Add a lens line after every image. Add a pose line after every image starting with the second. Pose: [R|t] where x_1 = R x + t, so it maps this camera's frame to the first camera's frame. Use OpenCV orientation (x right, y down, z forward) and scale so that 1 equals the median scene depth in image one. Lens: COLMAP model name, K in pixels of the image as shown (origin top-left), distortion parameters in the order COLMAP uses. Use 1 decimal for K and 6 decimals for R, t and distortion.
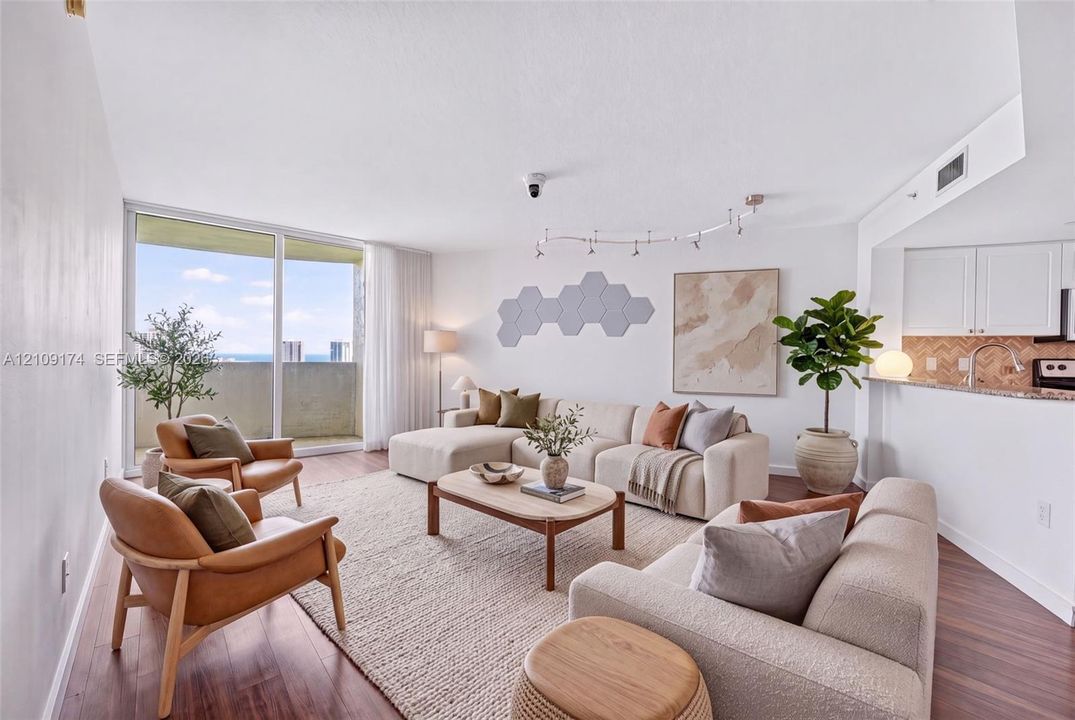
lens RADIAL K [[431.2, 0, 537.5], [0, 431.2, 360.0], [0, 0, 1]] dist [0.000792, -0.000088]
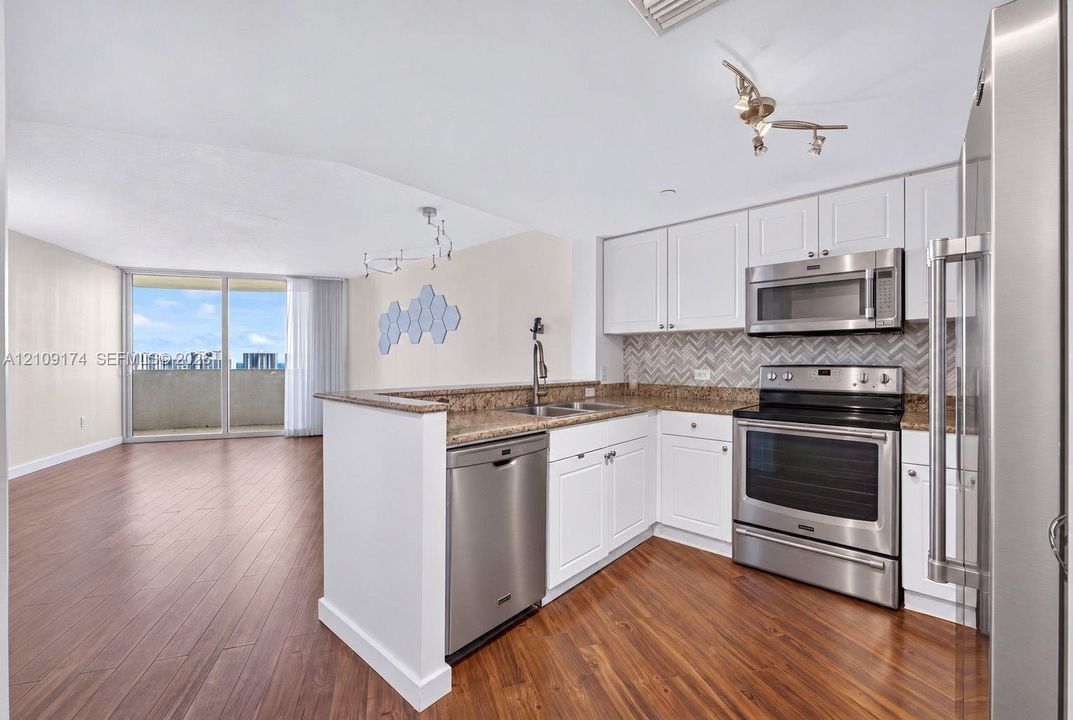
lens RADIAL K [[430.4, 0, 536.5], [0, 430.4, 360.0], [0, 0, 1]] dist [0.000792, -0.000088]
pose [[0.921895, -0.013402, -0.387207, 0.884608], [0.006784, 0.999807, -0.018454, 0.010284], [0.387380, 0.014386, 0.921808, 0.103313]]
